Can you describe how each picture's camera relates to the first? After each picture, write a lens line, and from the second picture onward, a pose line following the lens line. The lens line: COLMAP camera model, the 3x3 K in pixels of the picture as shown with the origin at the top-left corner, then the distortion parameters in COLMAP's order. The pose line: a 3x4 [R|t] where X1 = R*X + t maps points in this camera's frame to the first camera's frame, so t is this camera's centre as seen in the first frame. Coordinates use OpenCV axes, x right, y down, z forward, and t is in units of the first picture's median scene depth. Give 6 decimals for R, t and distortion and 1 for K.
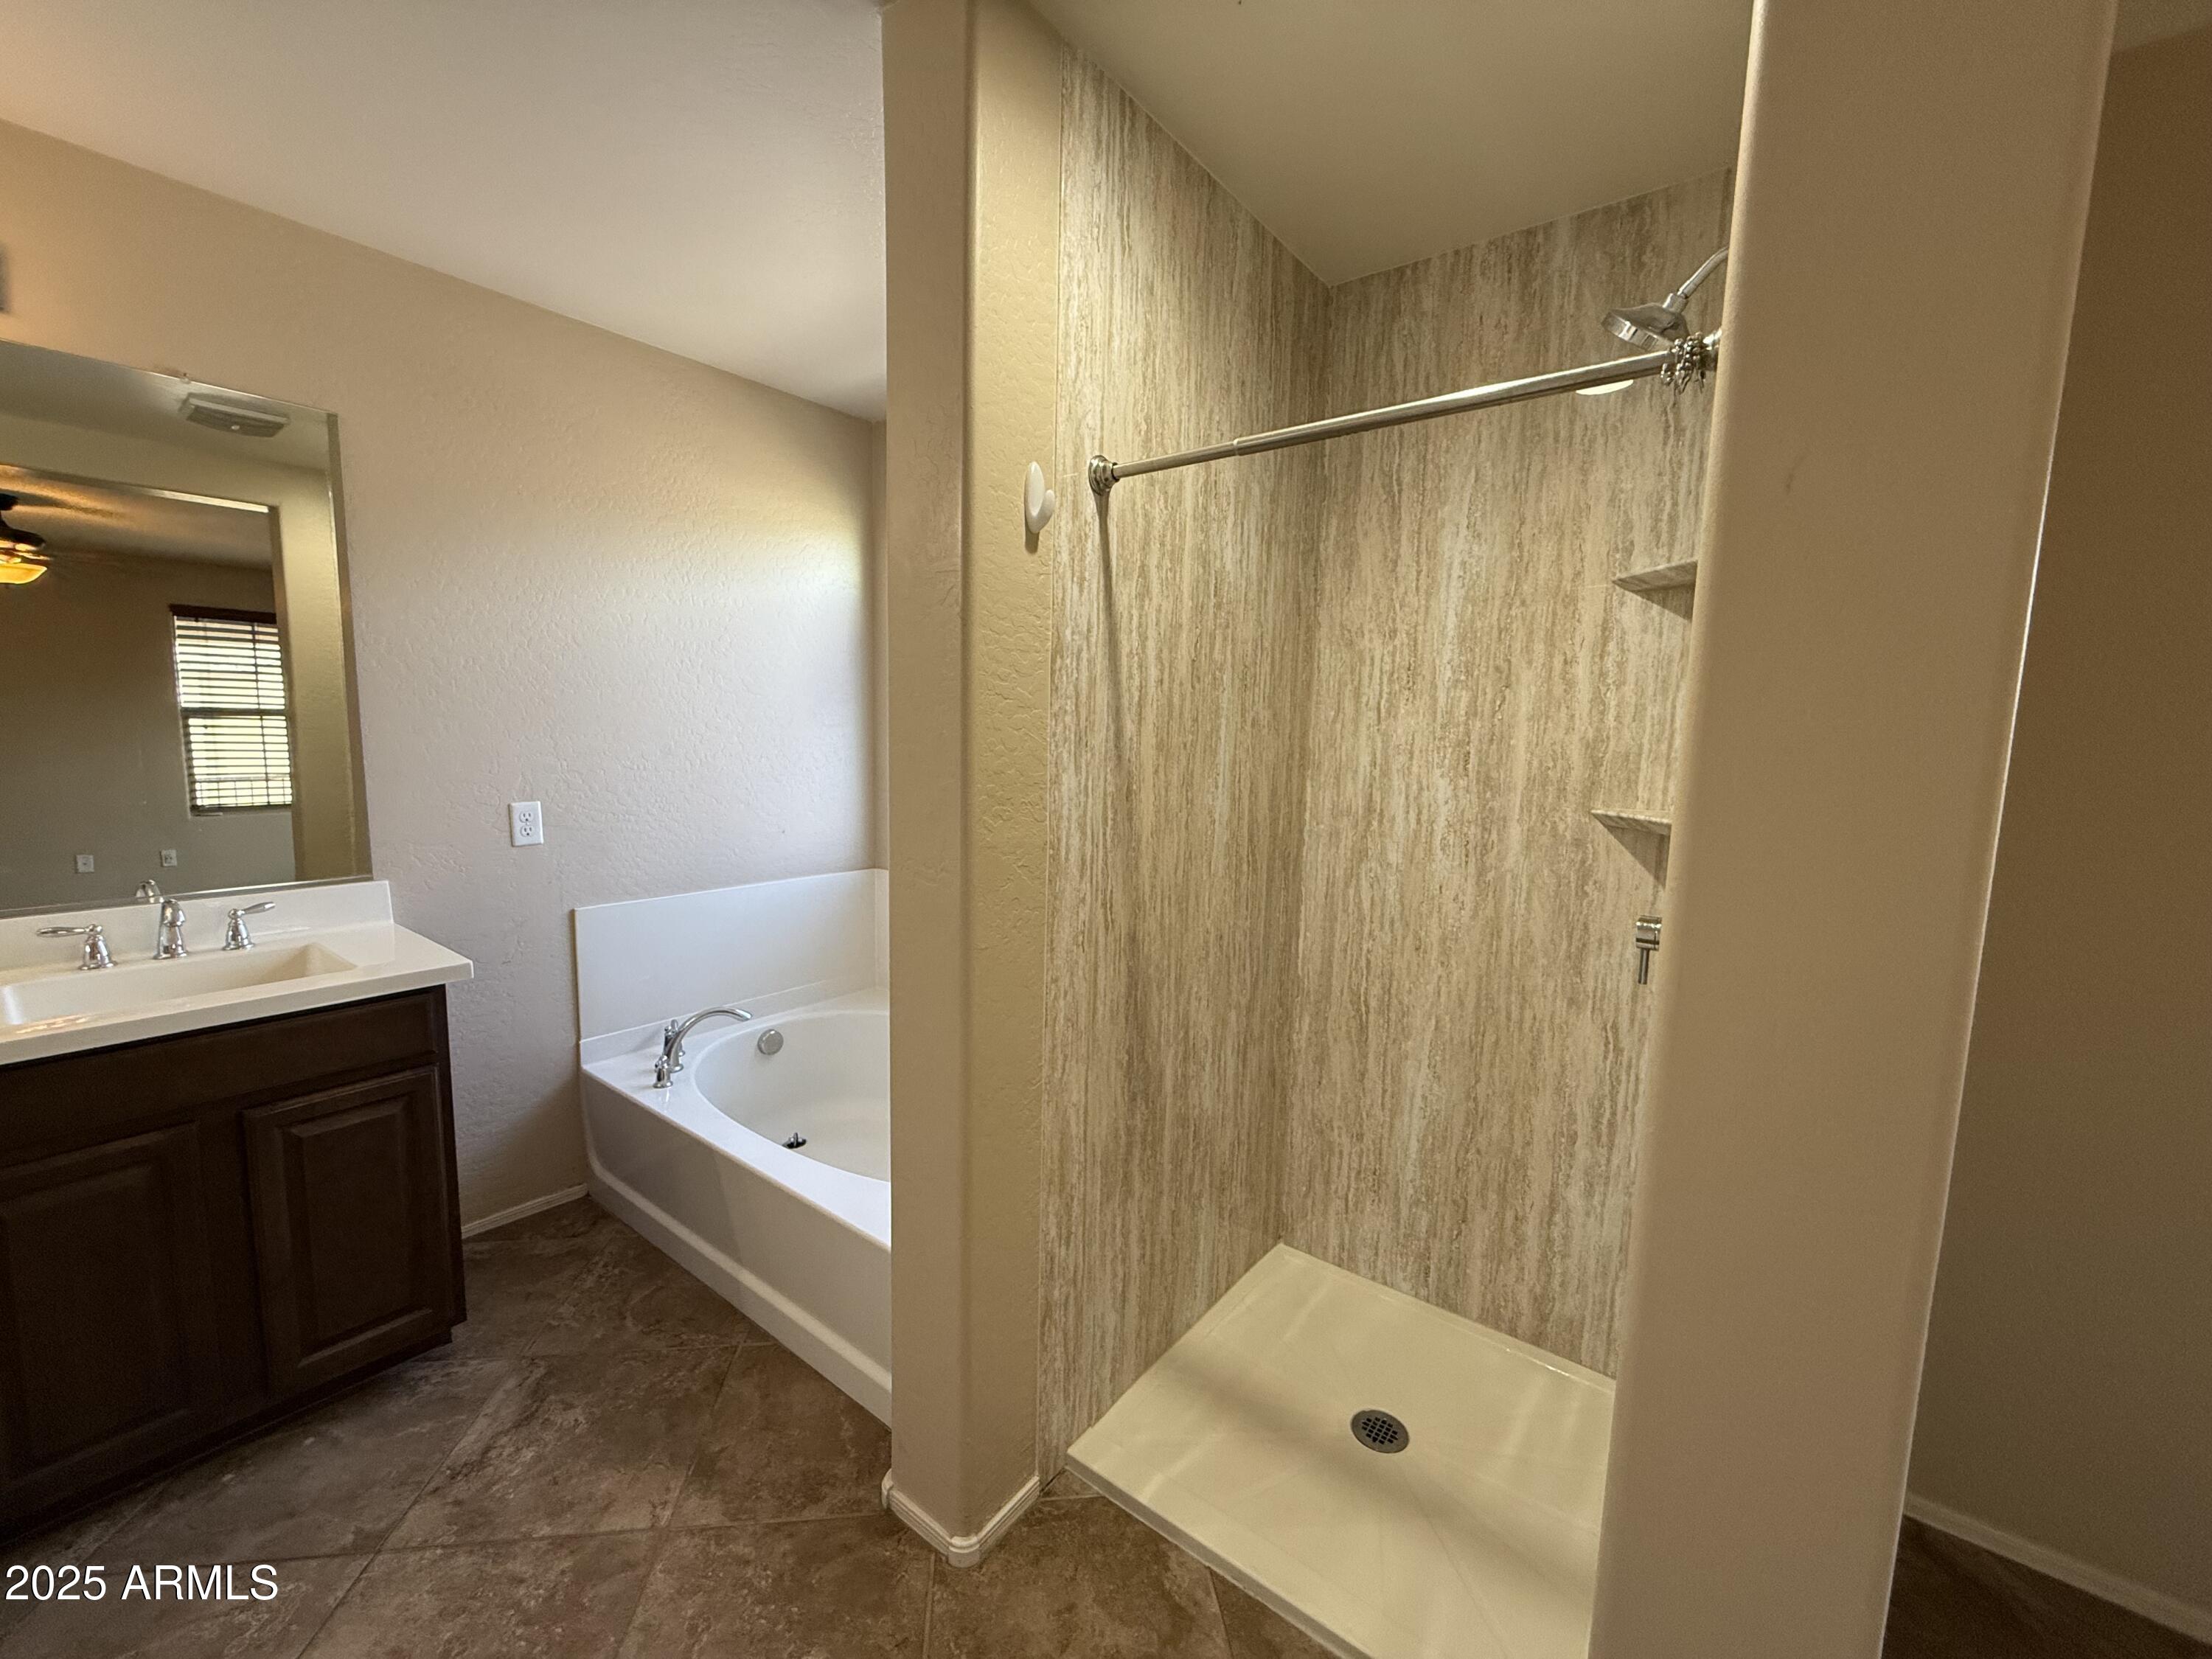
lens RADIAL K [[883.3, 0, 1100.2], [0, 883.3, 829.4], [0, 0, 1]] dist [0.000827, -0.000194]
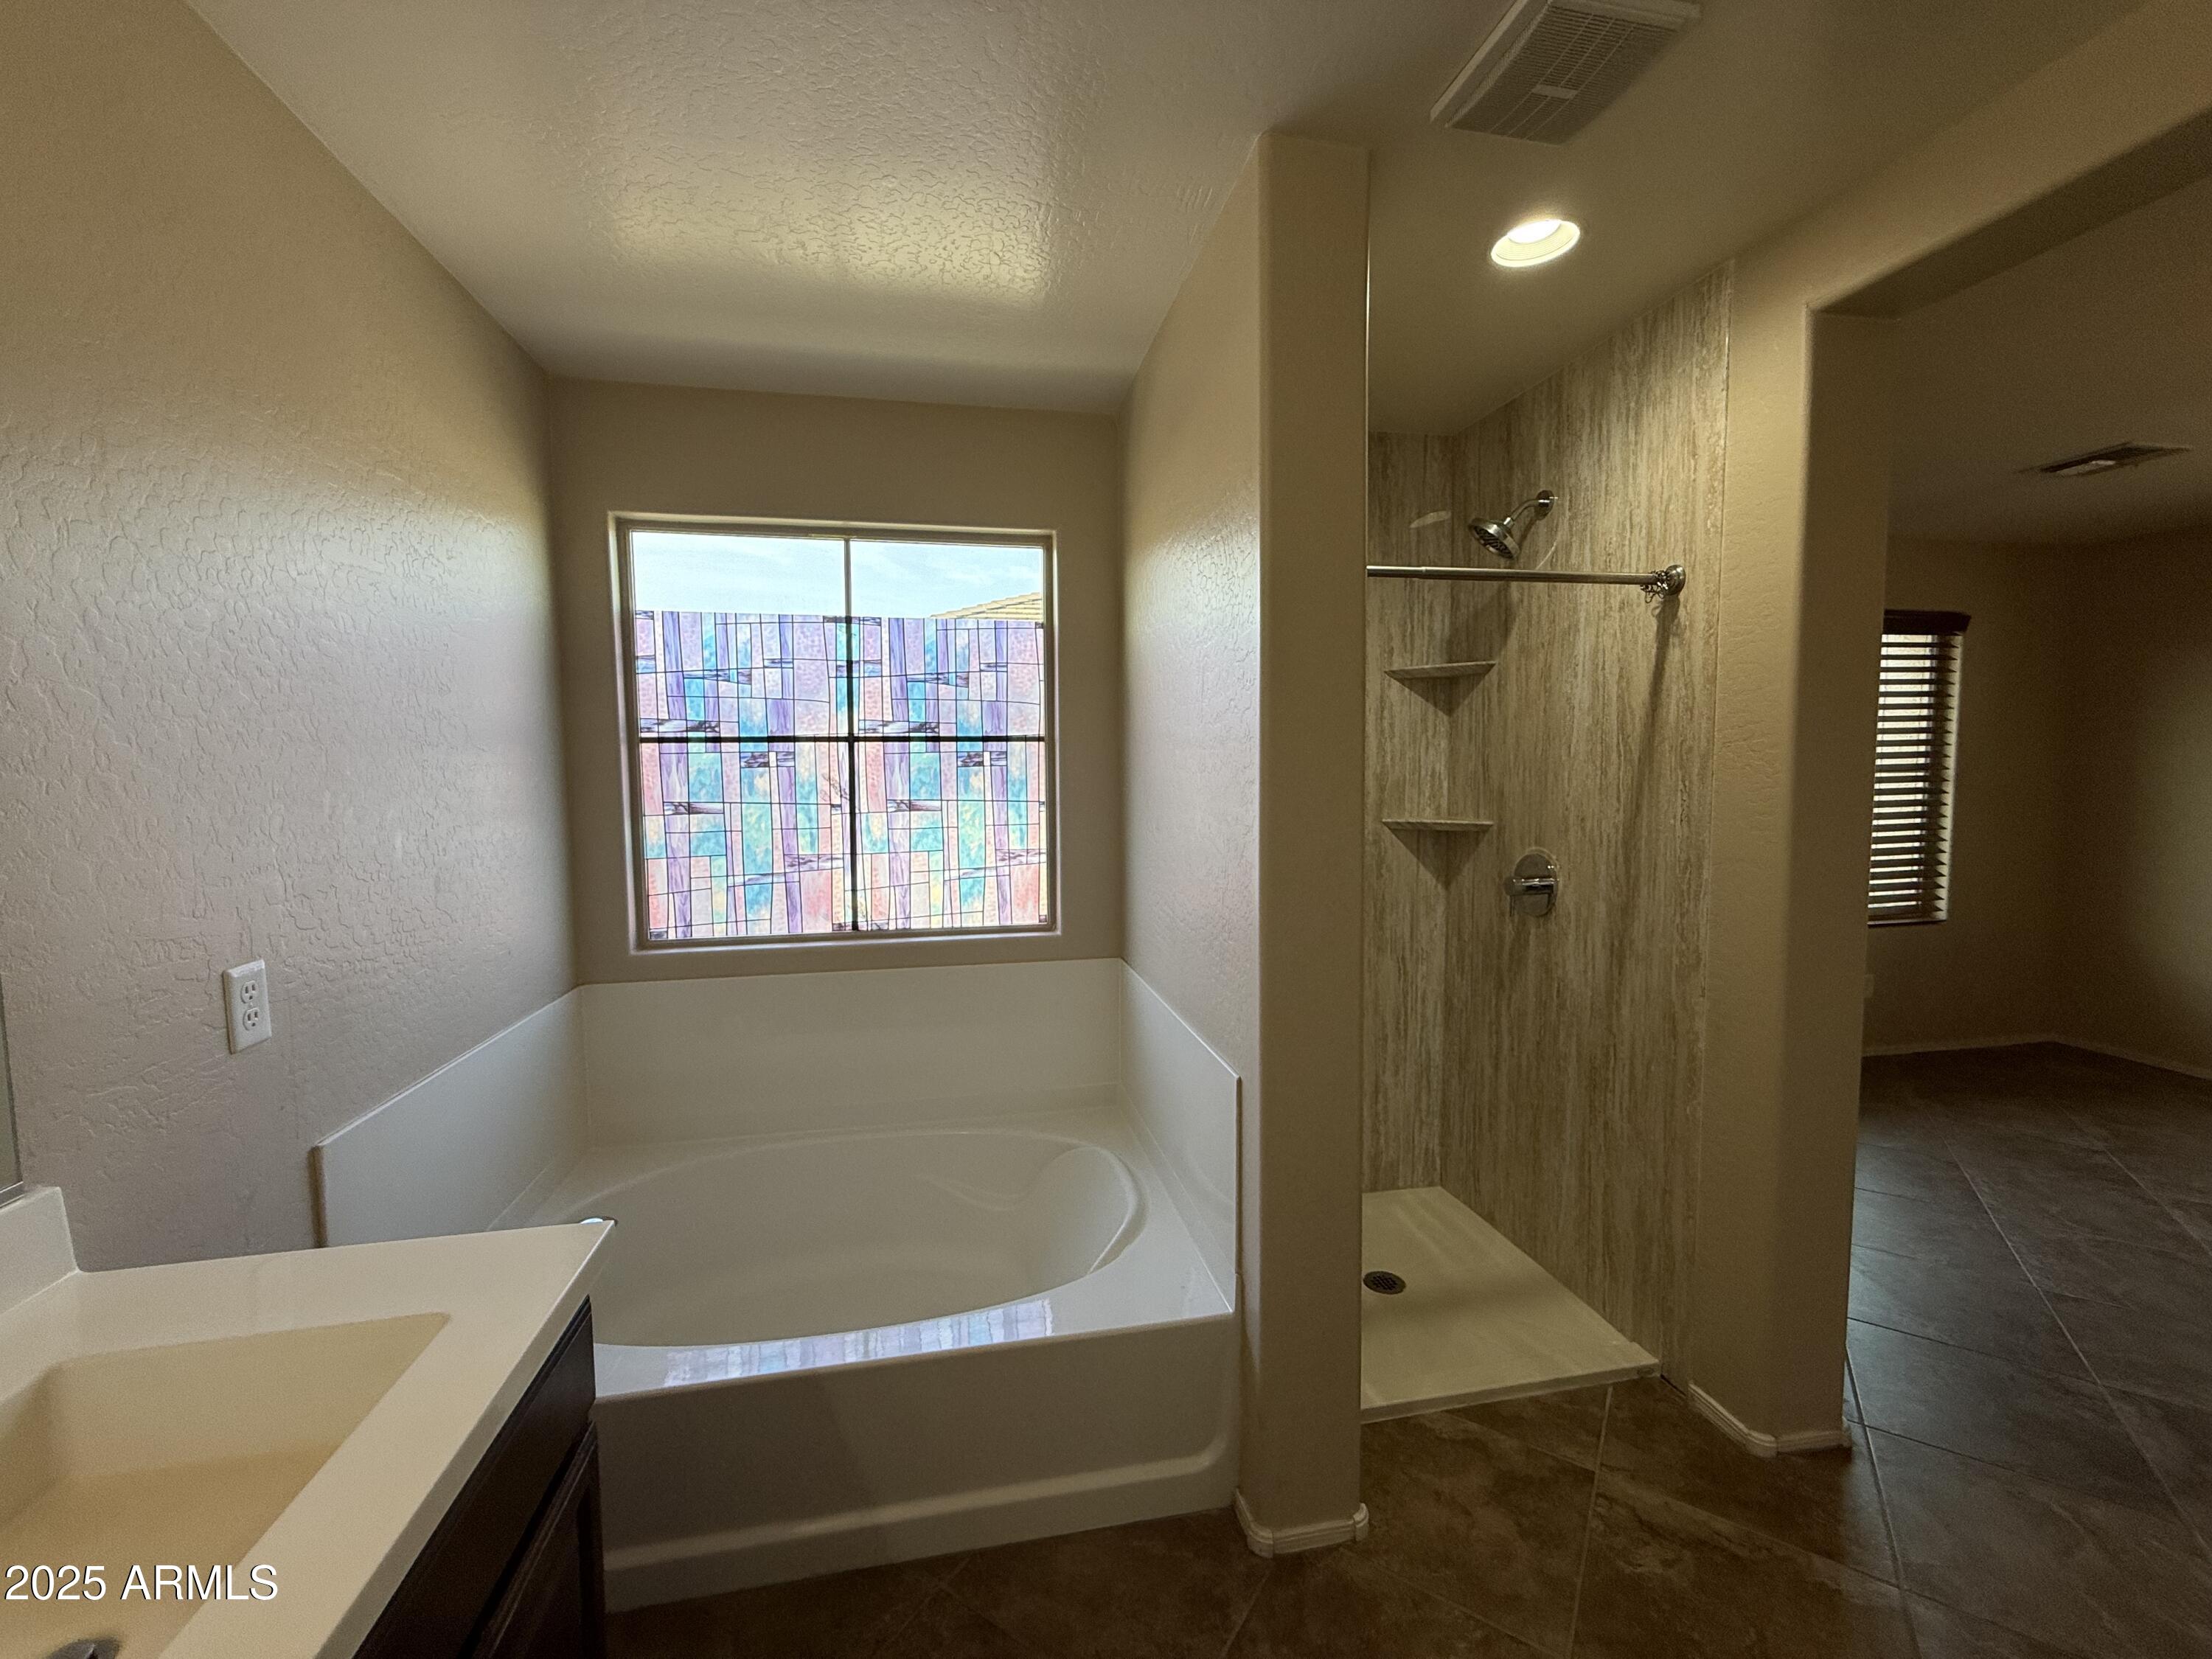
lens RADIAL K [[883.3, 0, 1102.1], [0, 883.3, 829.6], [0, 0, 1]] dist [0.000827, -0.000194]
pose [[0.658458, -0.082445, 0.748088, -0.895324], [0.112903, 0.993555, 0.010122, -0.074251], [-0.744101, 0.077796, 0.663522, 0.349188]]
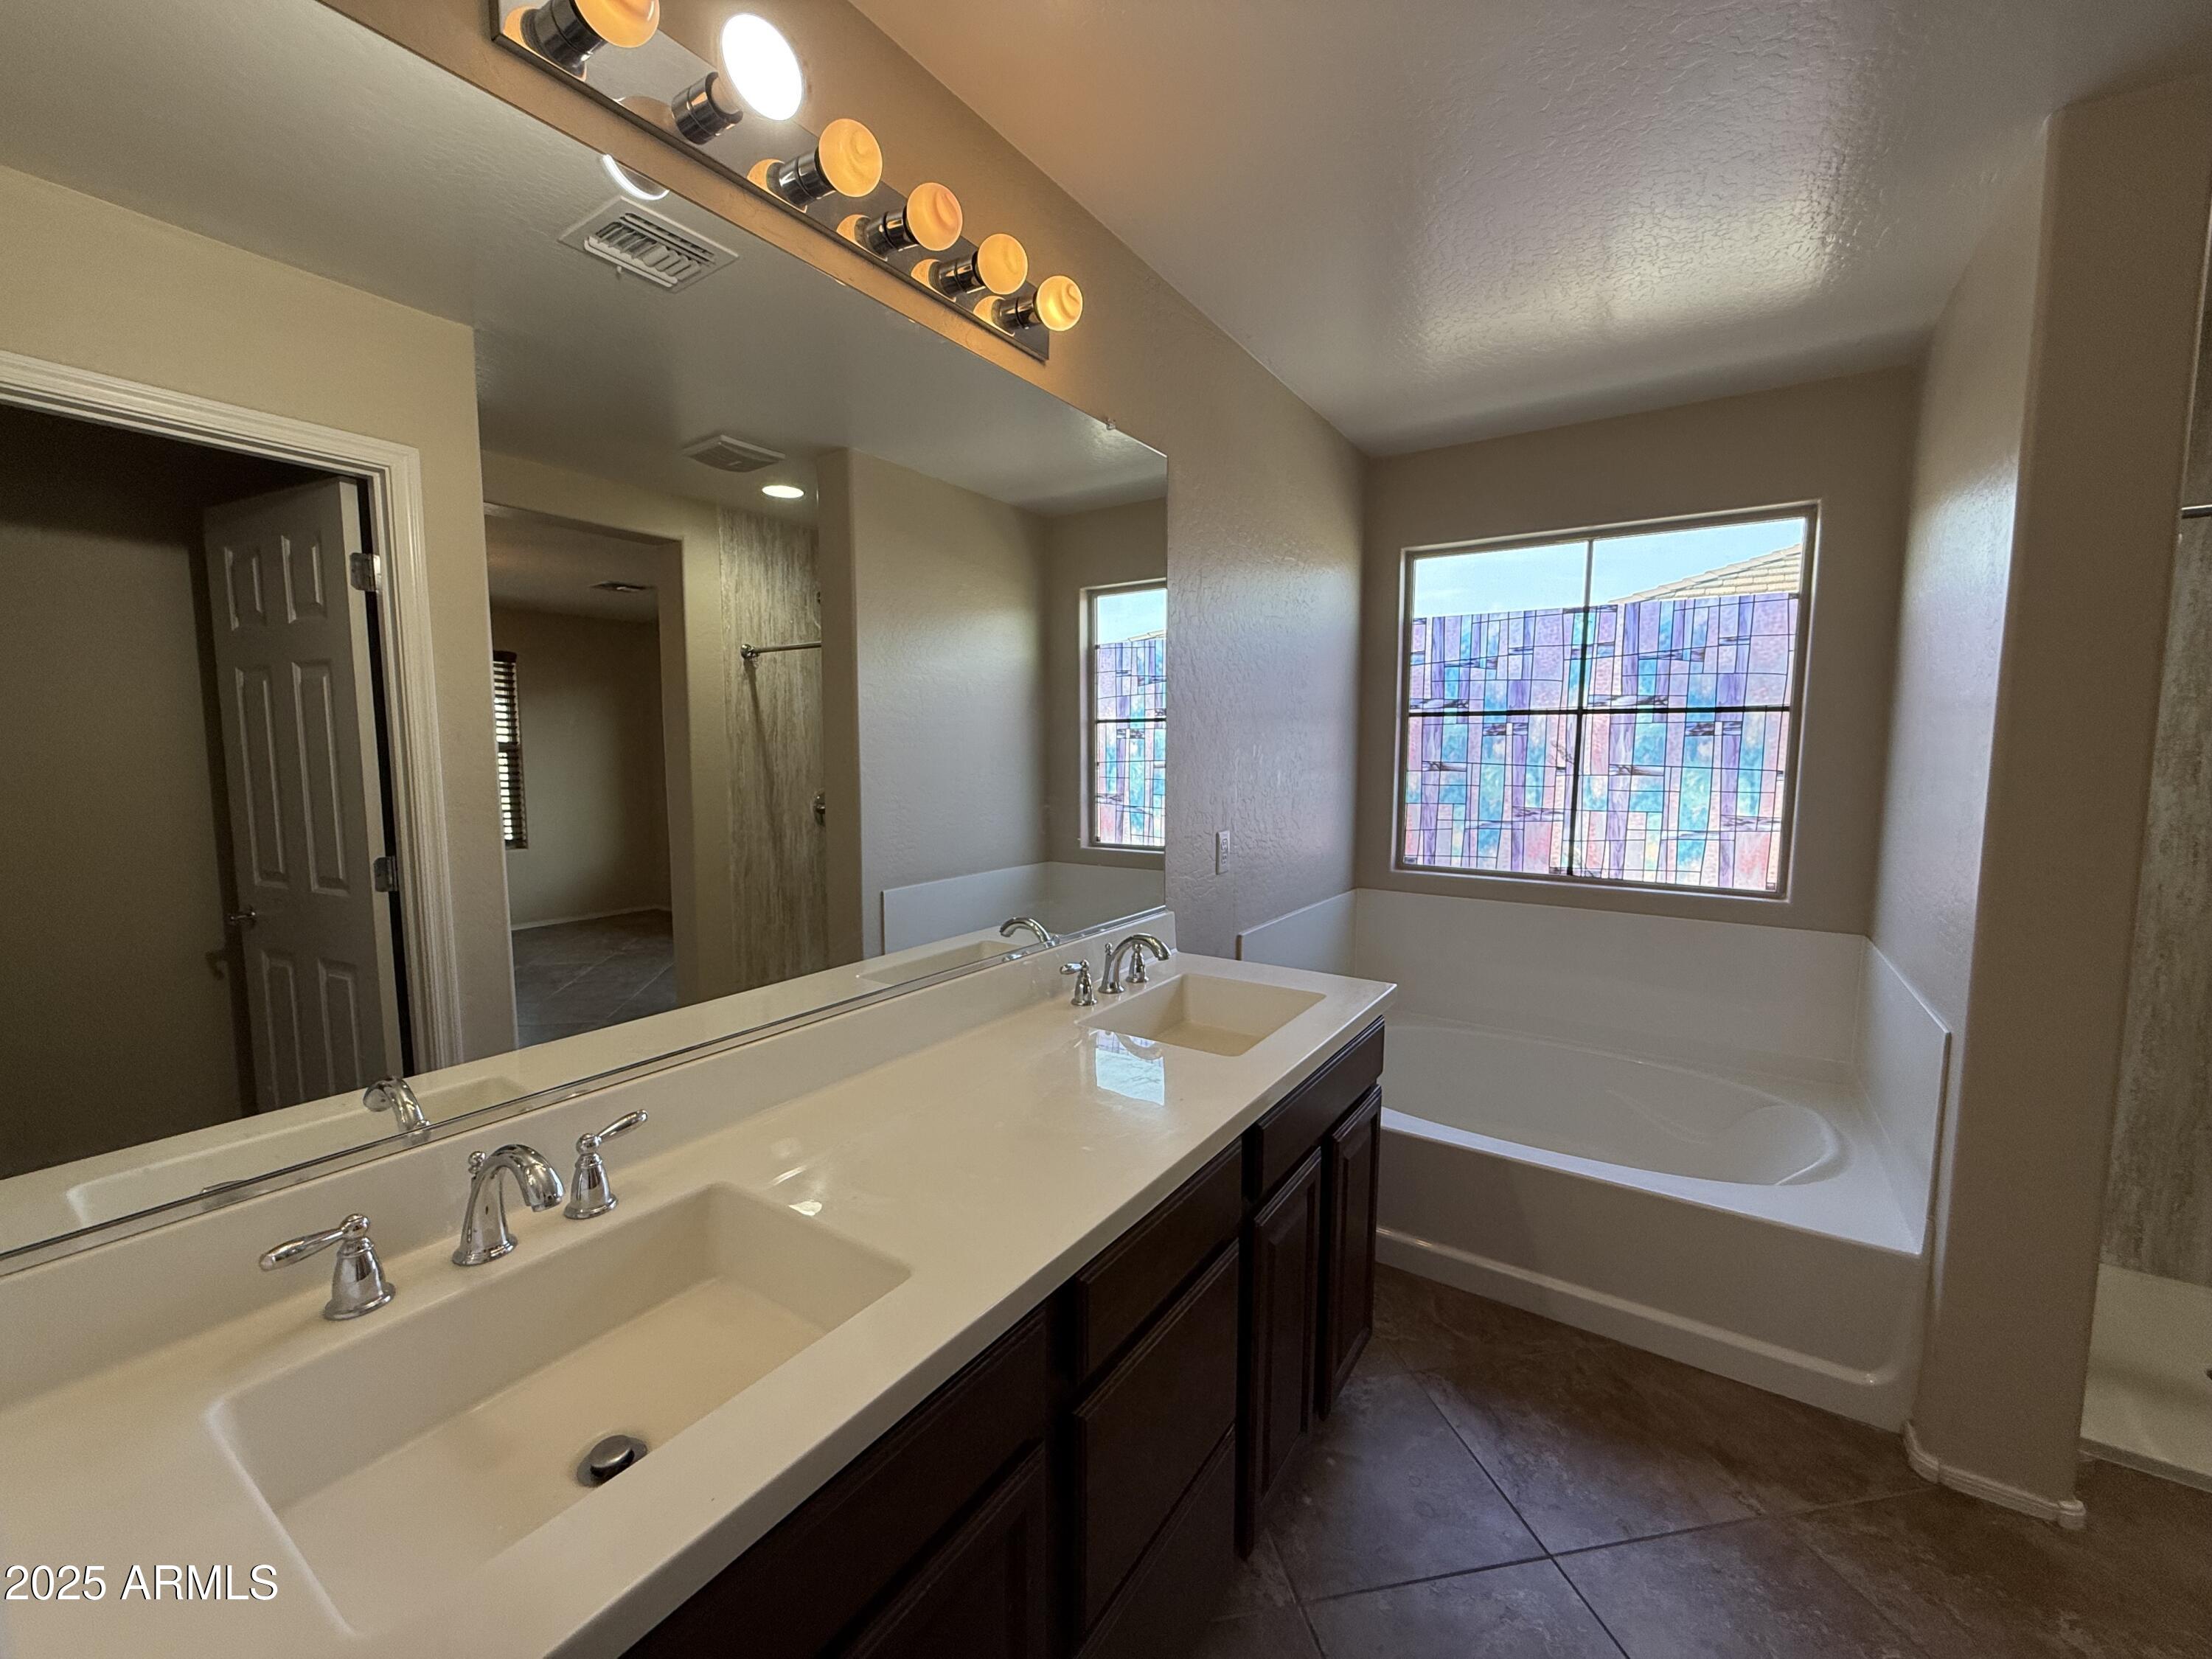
lens RADIAL K [[883.3, 0, 1099.6], [0, 883.3, 829.8], [0, 0, 1]] dist [0.000827, -0.000194]
pose [[0.997676, -0.026278, 0.062868, -1.096508], [0.027604, 0.999412, -0.020322, -0.019767], [-0.062297, 0.022010, 0.997815, -0.012821]]
